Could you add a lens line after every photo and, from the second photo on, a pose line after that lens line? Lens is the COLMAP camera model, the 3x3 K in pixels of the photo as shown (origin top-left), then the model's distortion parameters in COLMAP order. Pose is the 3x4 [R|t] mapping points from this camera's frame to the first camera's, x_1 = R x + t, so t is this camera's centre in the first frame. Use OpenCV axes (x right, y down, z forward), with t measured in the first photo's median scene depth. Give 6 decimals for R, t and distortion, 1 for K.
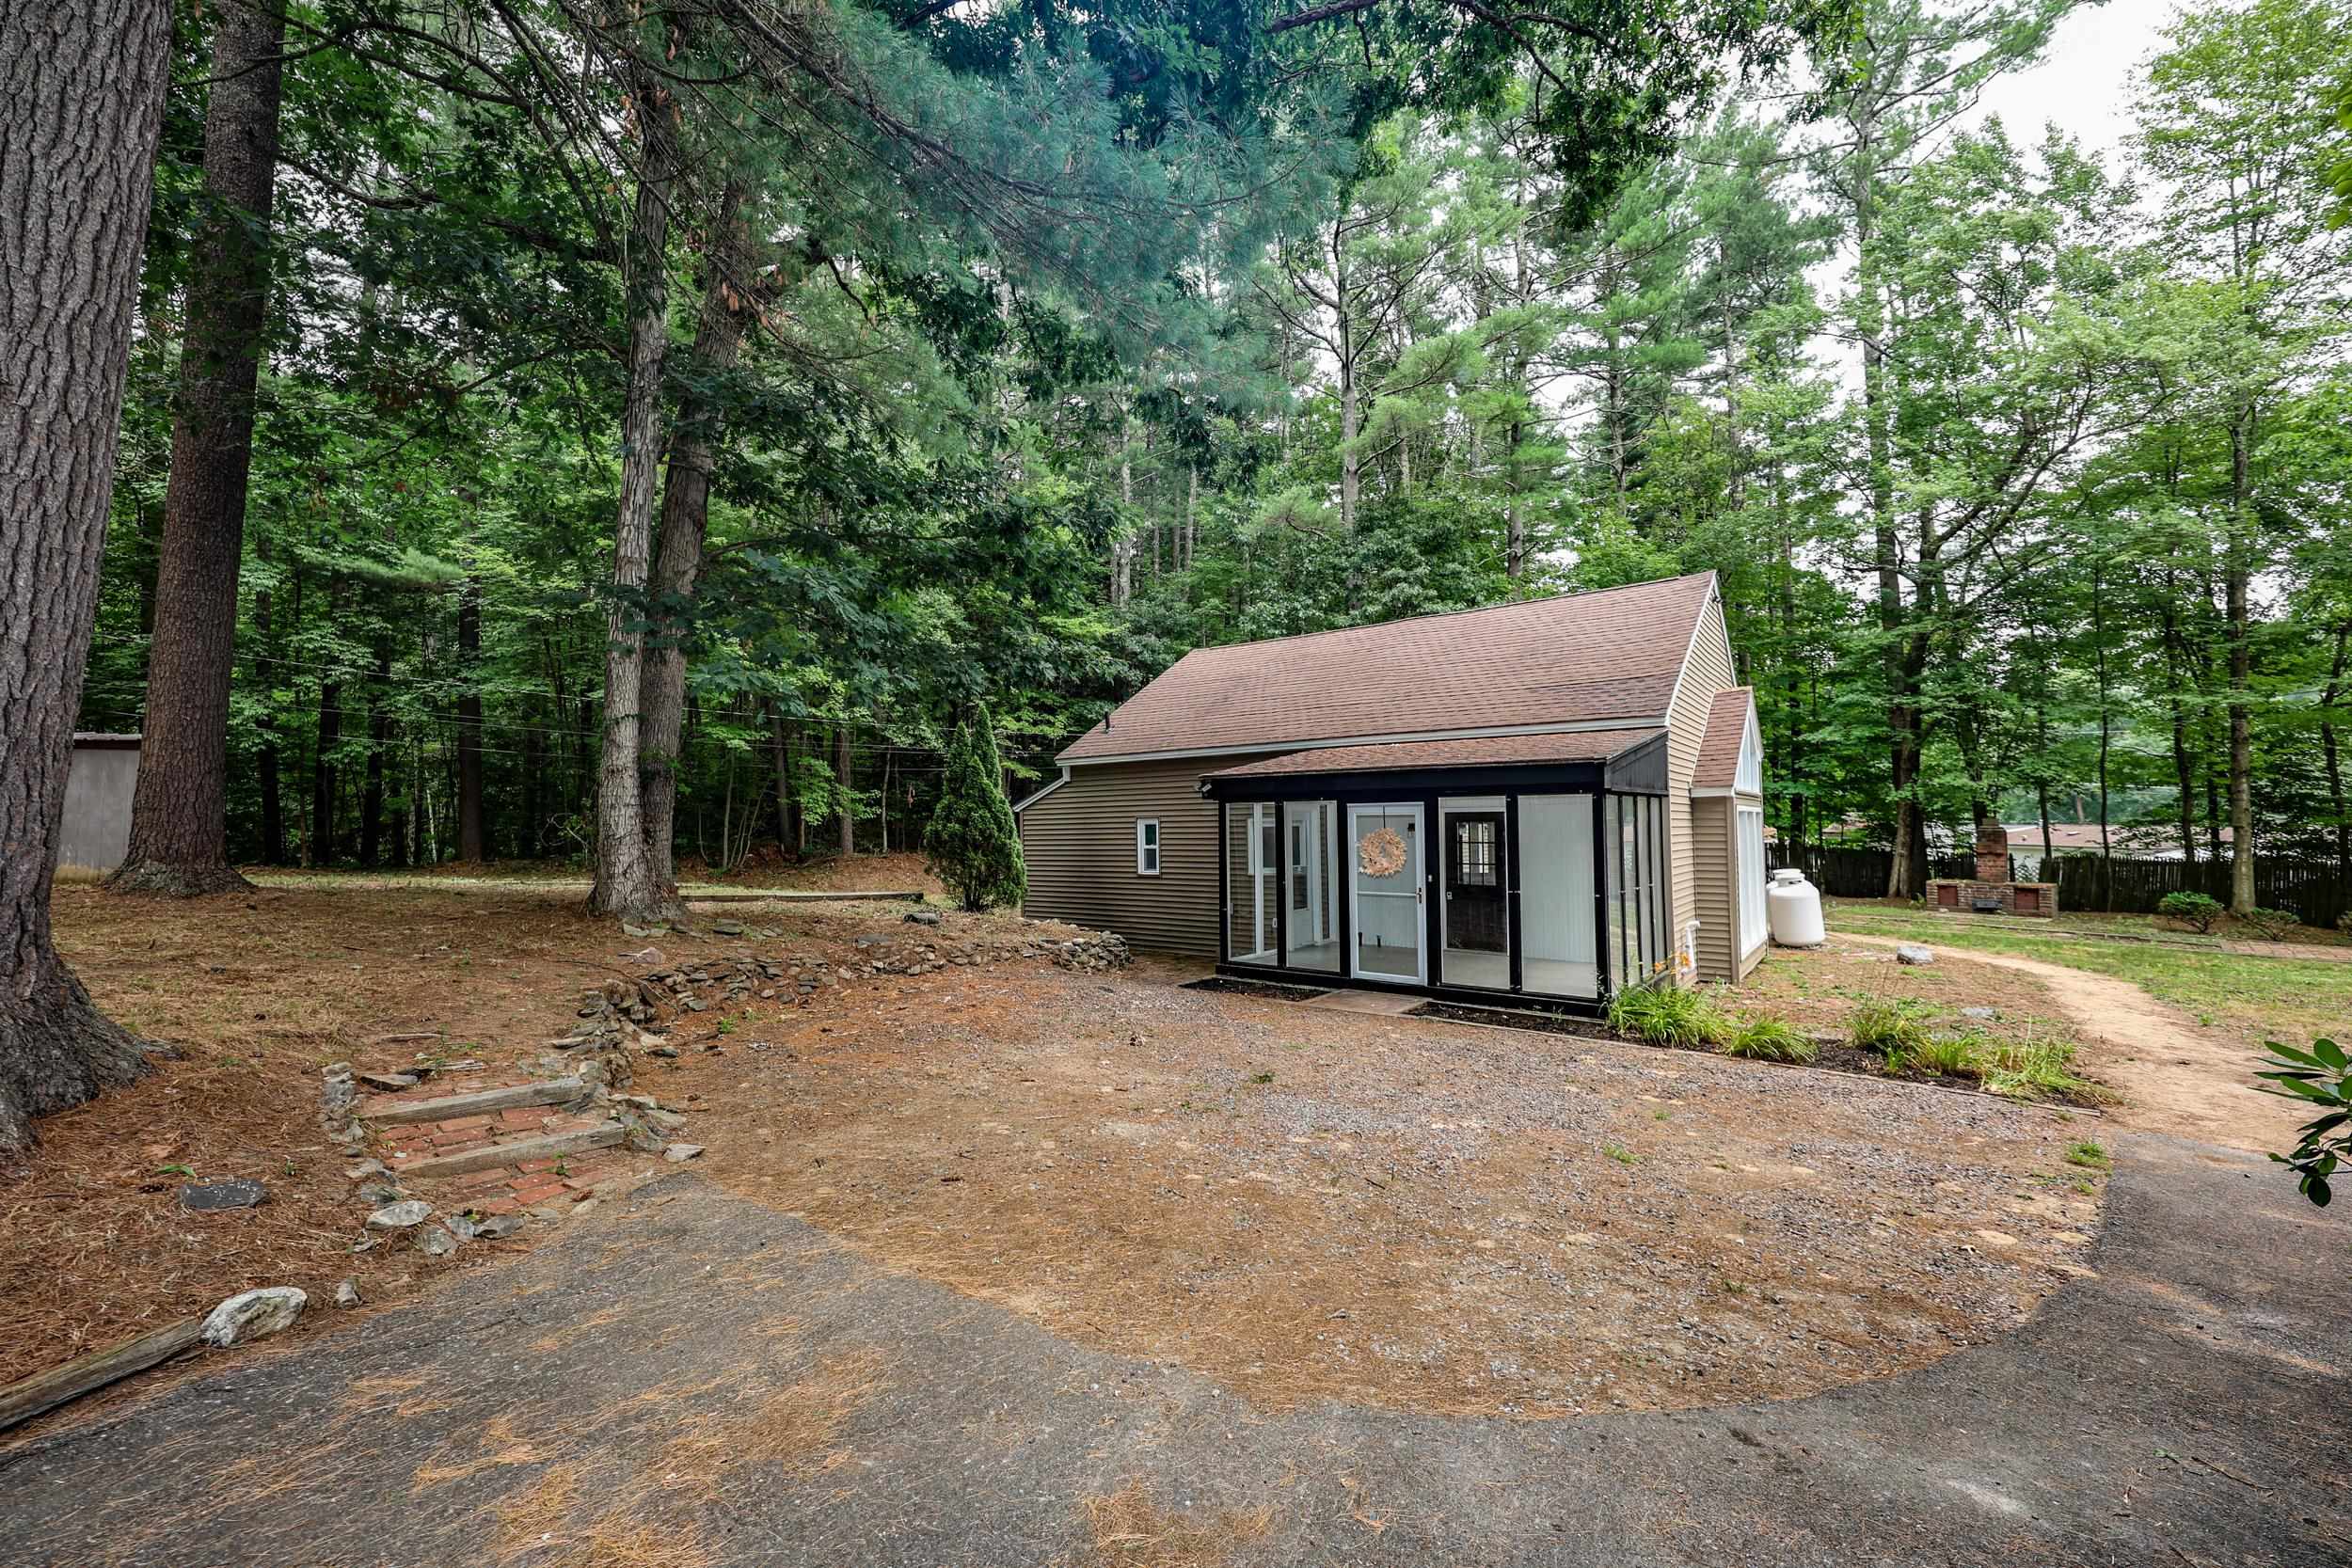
lens RADIAL K [[961.6, 0, 1176.0], [0, 961.6, 784.0], [0, 0, 1]] dist [0.008253, -0.000208]
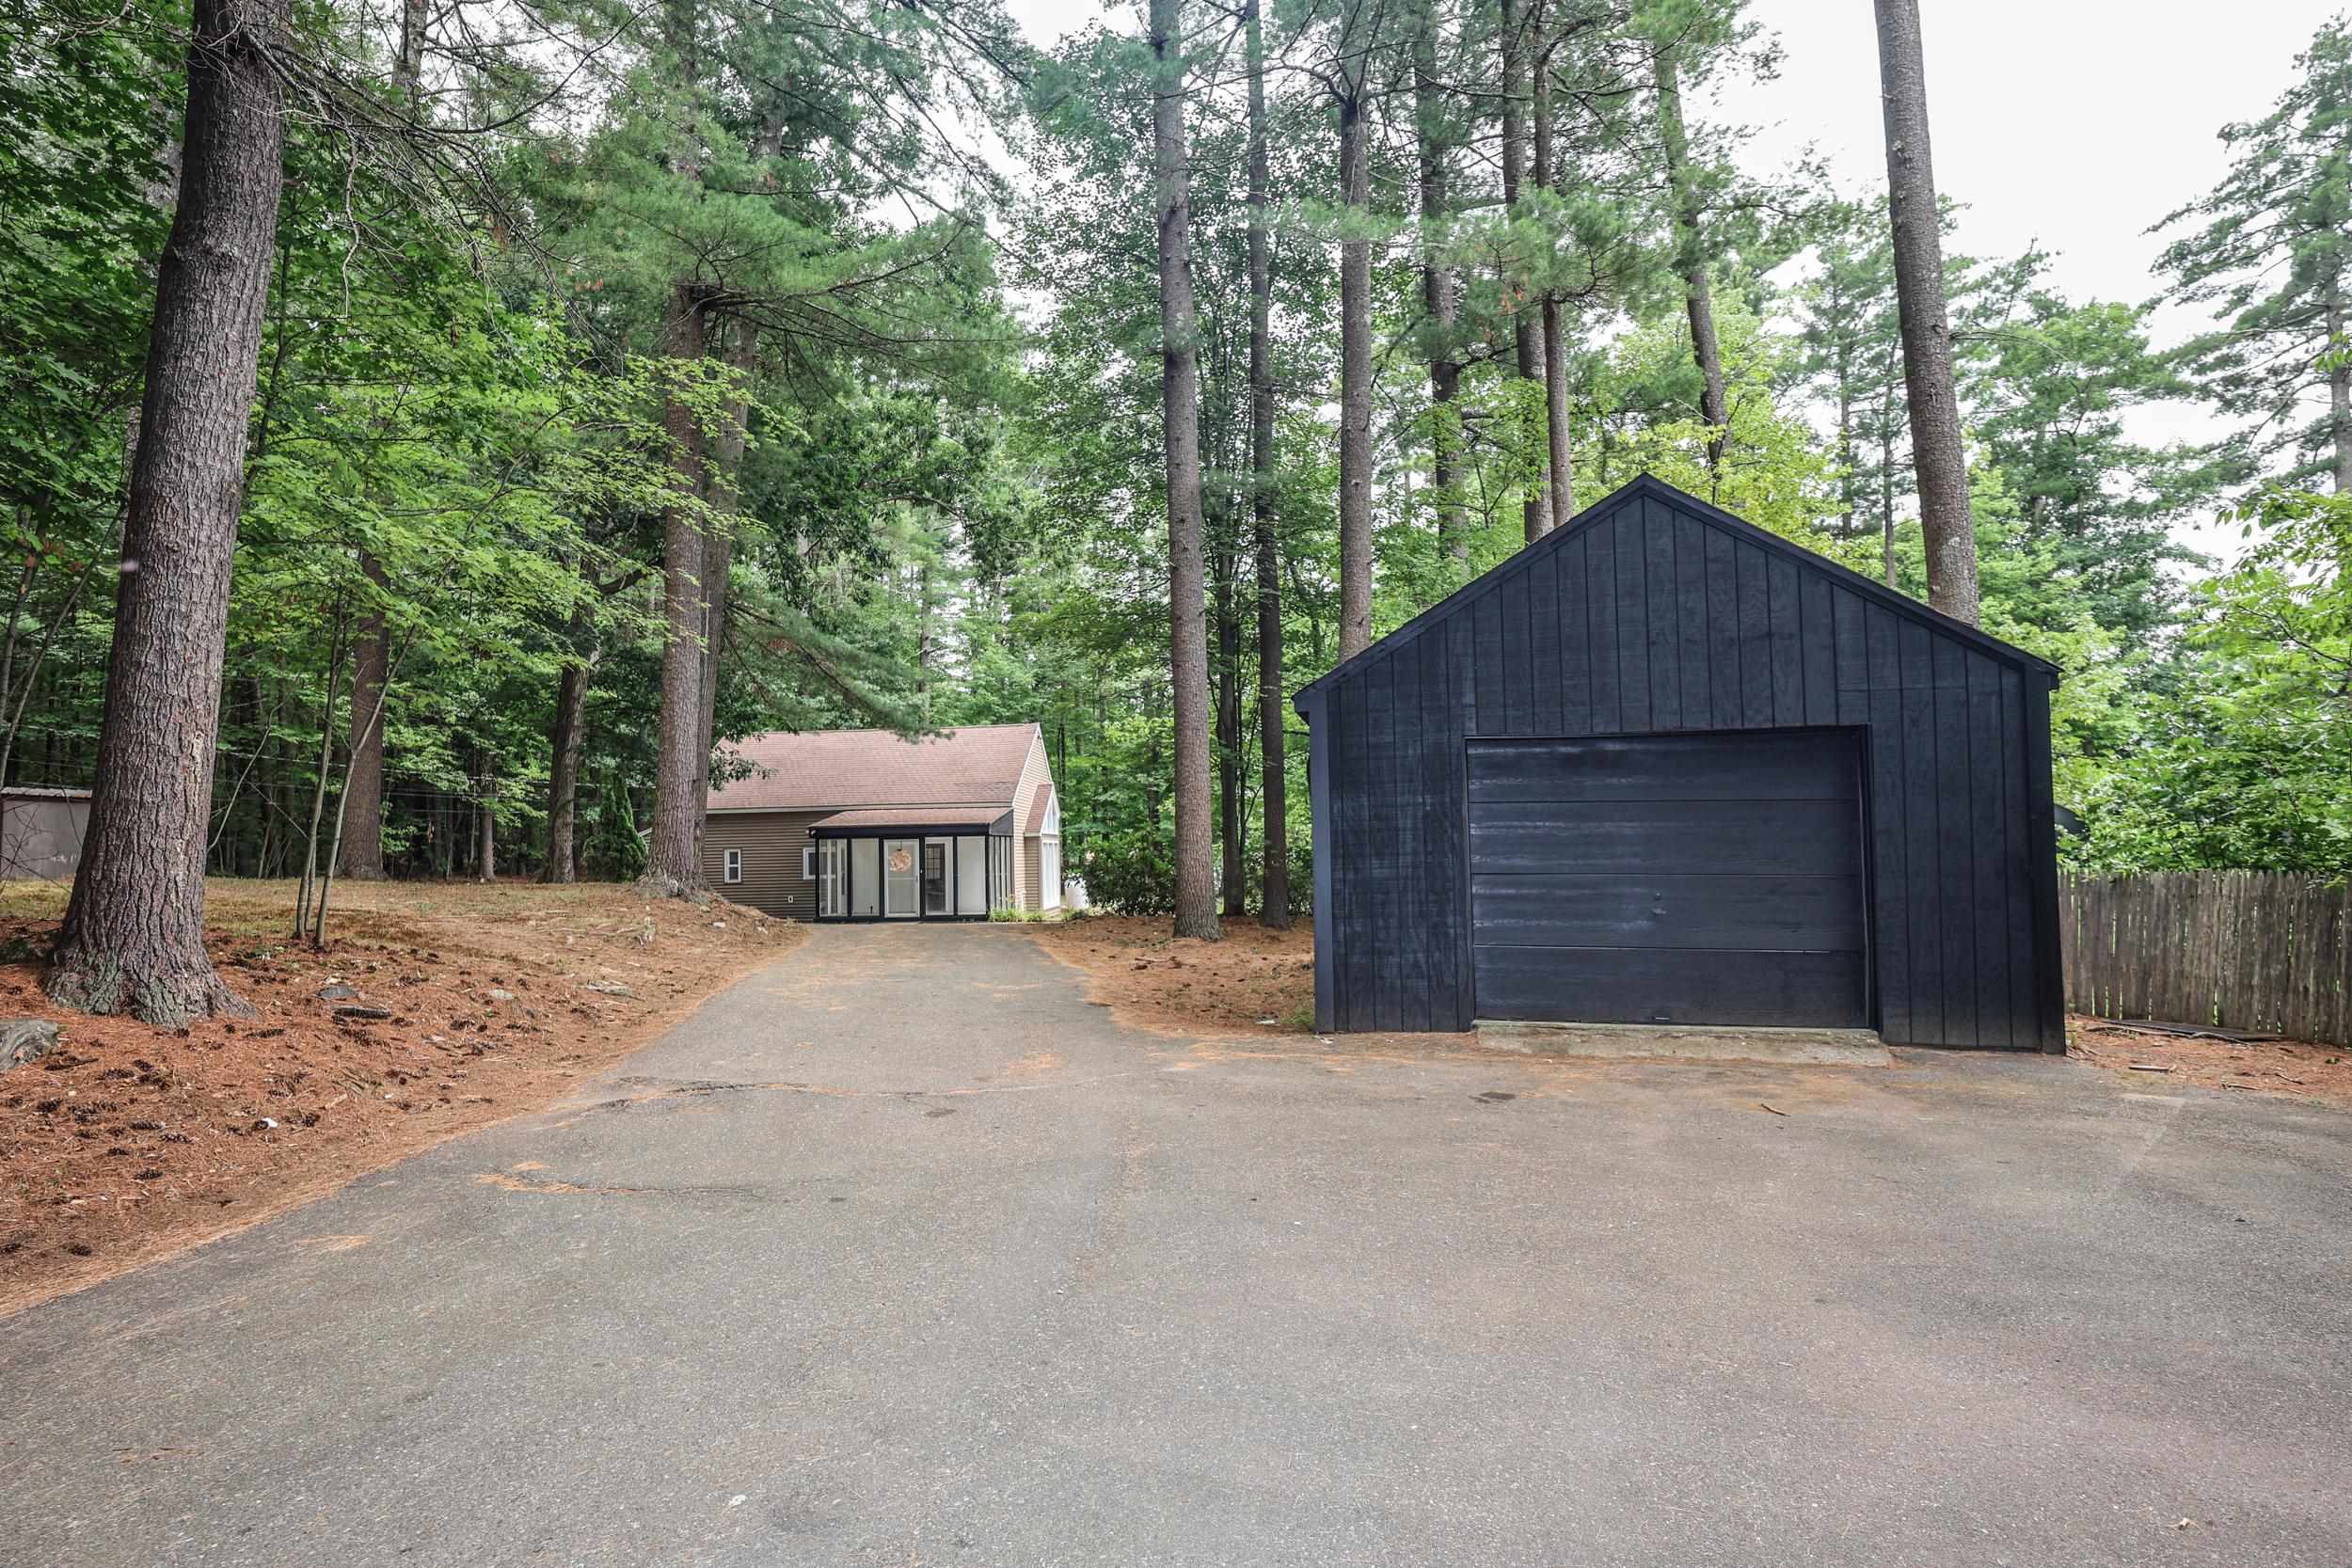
lens RADIAL K [[1223.6, 0, 1176.0], [0, 1223.6, 784.0], [0, 0, 1]] dist [-0.001499, -0.000414]
pose [[0.838267, 0.026846, 0.544599, -0.807097], [-0.014395, 0.999529, -0.027114, -0.043326], [-0.545070, 0.014889, 0.838258, -1.765746]]
